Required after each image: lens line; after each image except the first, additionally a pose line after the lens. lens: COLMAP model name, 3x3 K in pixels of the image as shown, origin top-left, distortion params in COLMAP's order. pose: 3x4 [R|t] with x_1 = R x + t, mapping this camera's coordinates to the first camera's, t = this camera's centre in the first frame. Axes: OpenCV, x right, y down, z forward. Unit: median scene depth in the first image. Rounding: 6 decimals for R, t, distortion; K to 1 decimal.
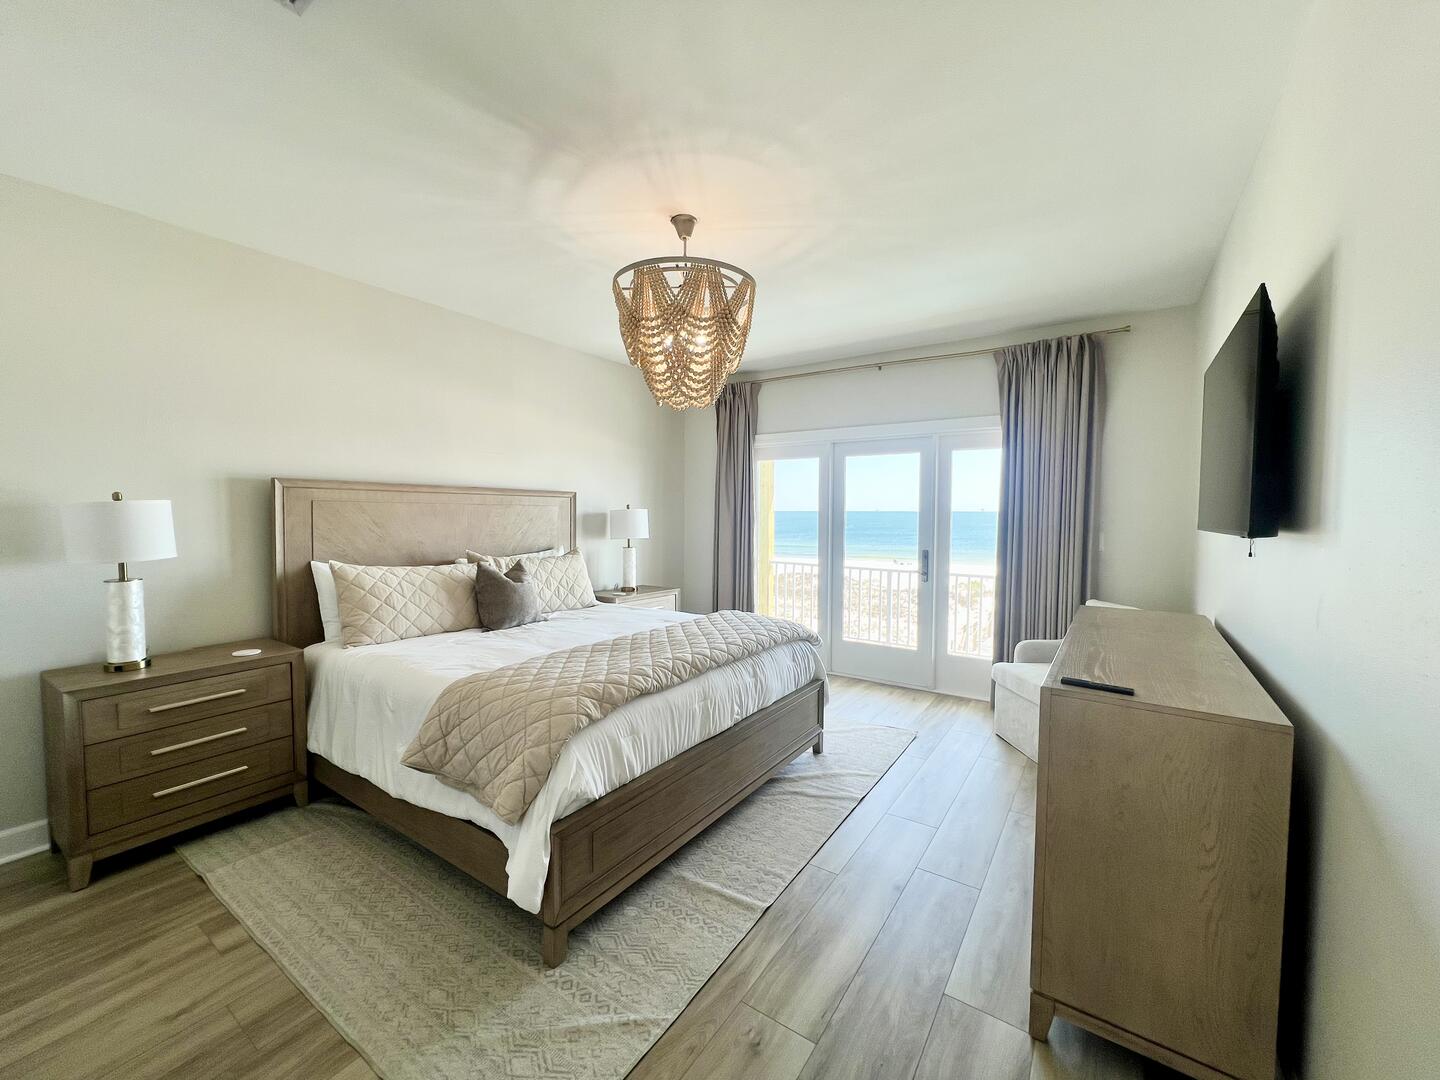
lens RADIAL K [[579.0, 0, 720.3], [0, 579.0, 540.8], [0, 0, 1]] dist [-0.001977, 0.000977]
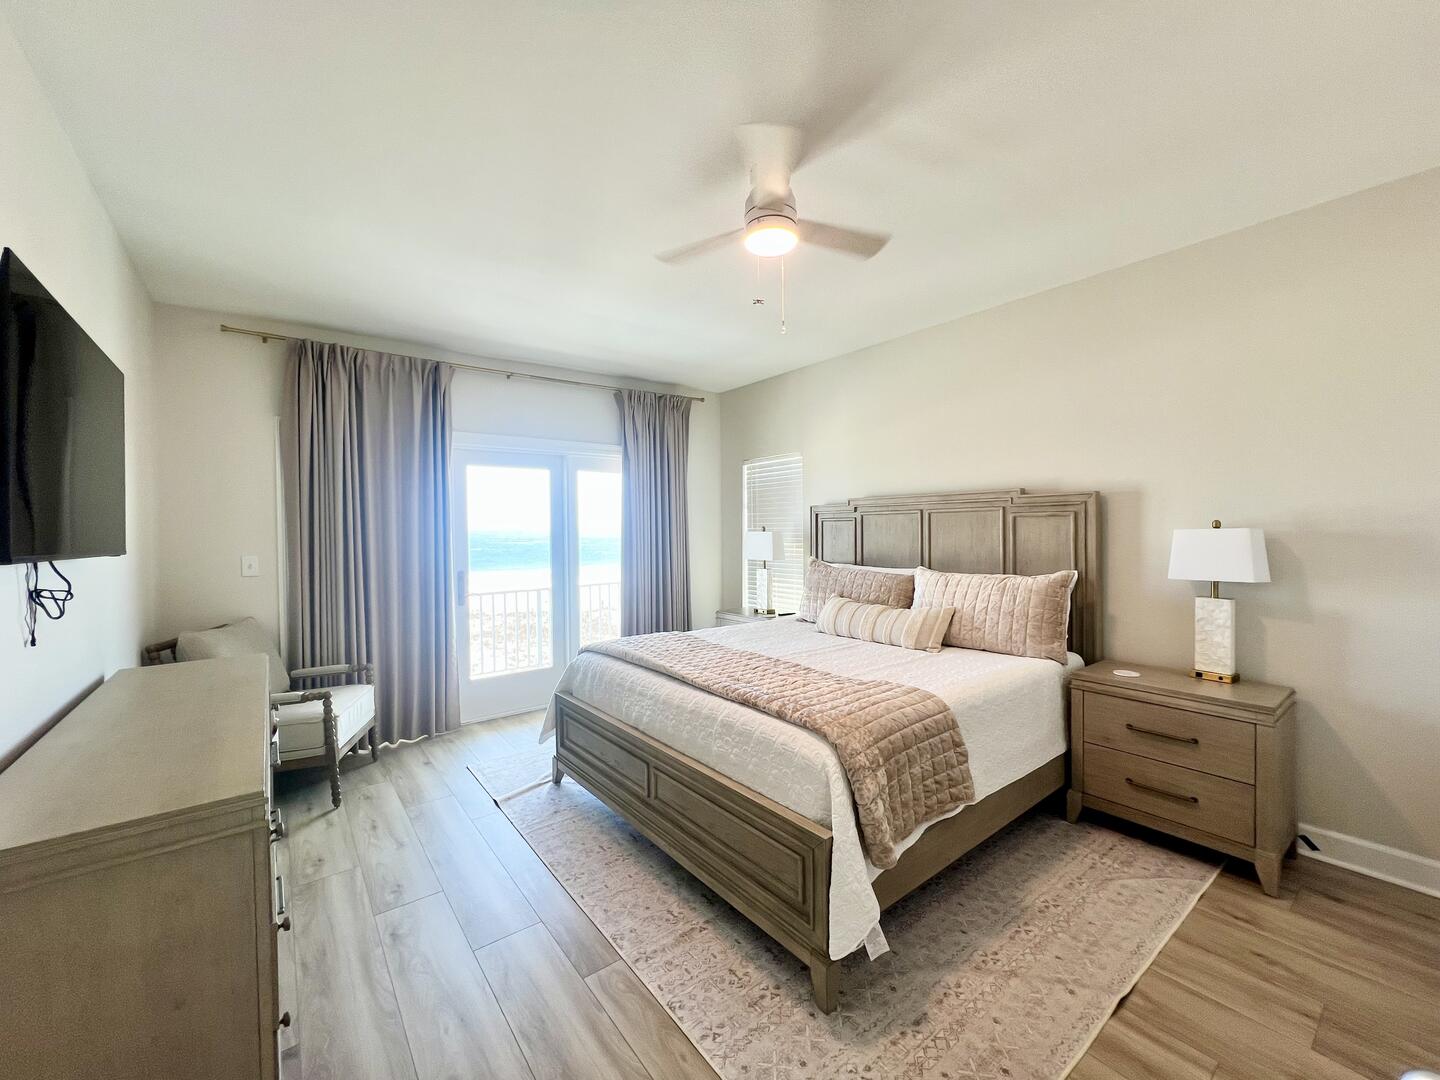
lens RADIAL K [[579.0, 0, 718.7], [0, 579.0, 534.5], [0, 0, 1]] dist [-0.001977, 0.000977]
pose [[0.307094, -0.023262, 0.951395, -0.557220], [0.071875, 0.997413, 0.001187, -0.020461], [-0.948961, 0.068018, 0.307971, 0.434809]]
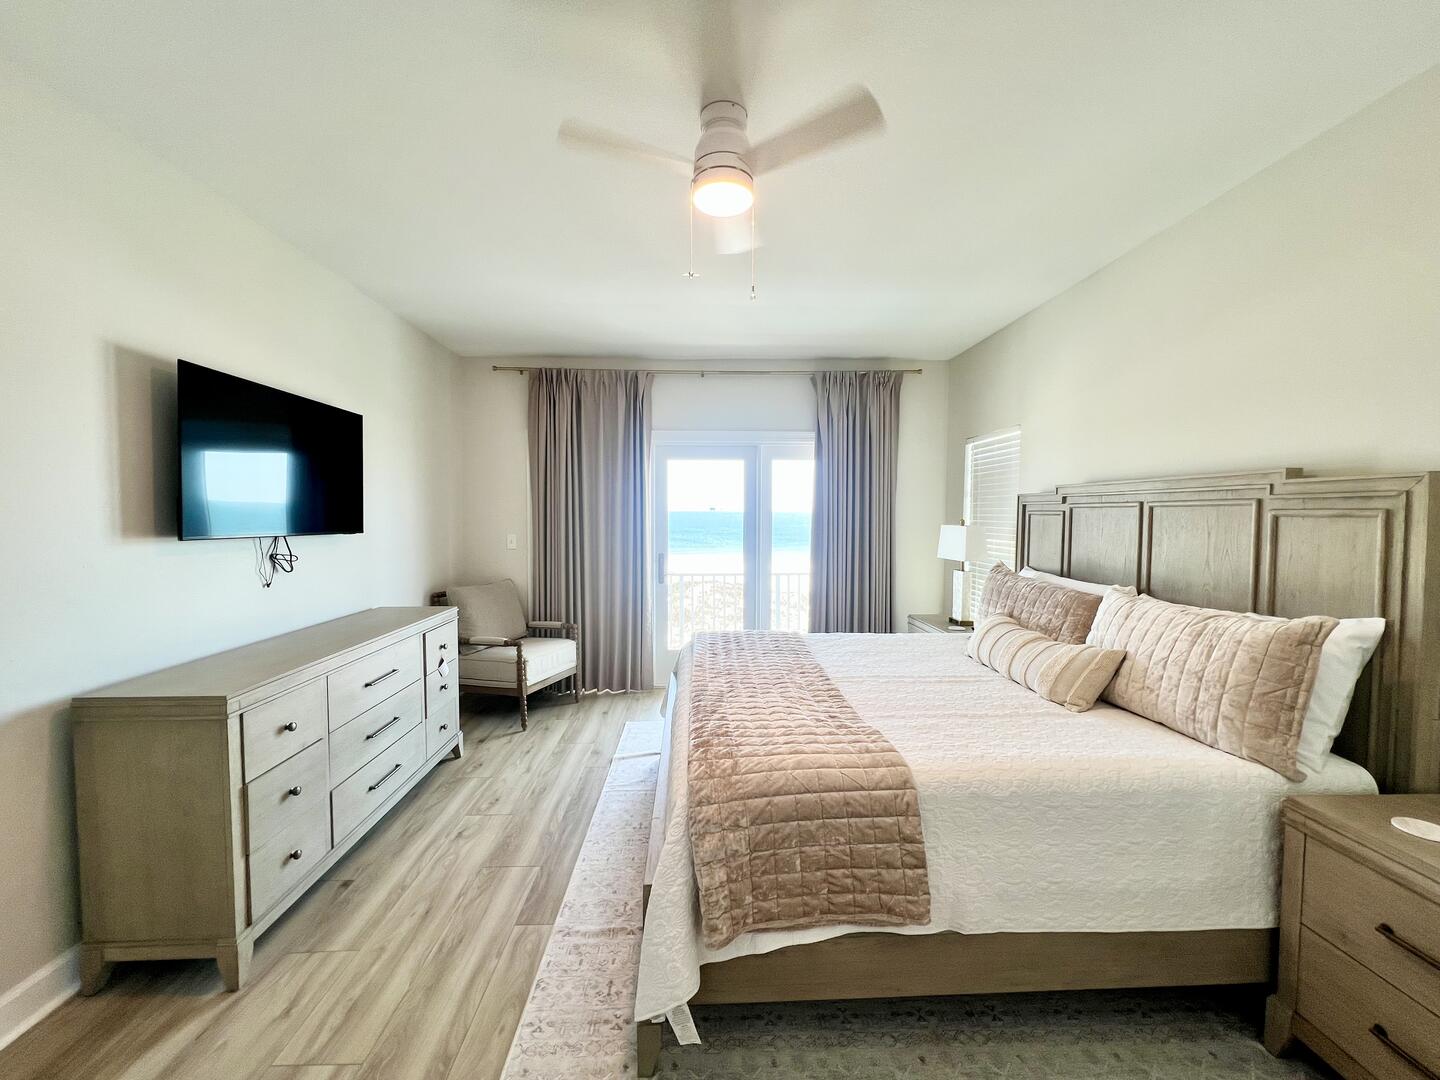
lens RADIAL K [[579.0, 0, 715.3], [0, 579.0, 536.4], [0, 0, 1]] dist [-0.001977, 0.000977]
pose [[0.804378, -0.030673, 0.593325, -0.336152], [0.039461, 0.999219, -0.001842, -0.015305], [-0.592806, 0.024895, 0.804961, 0.196019]]
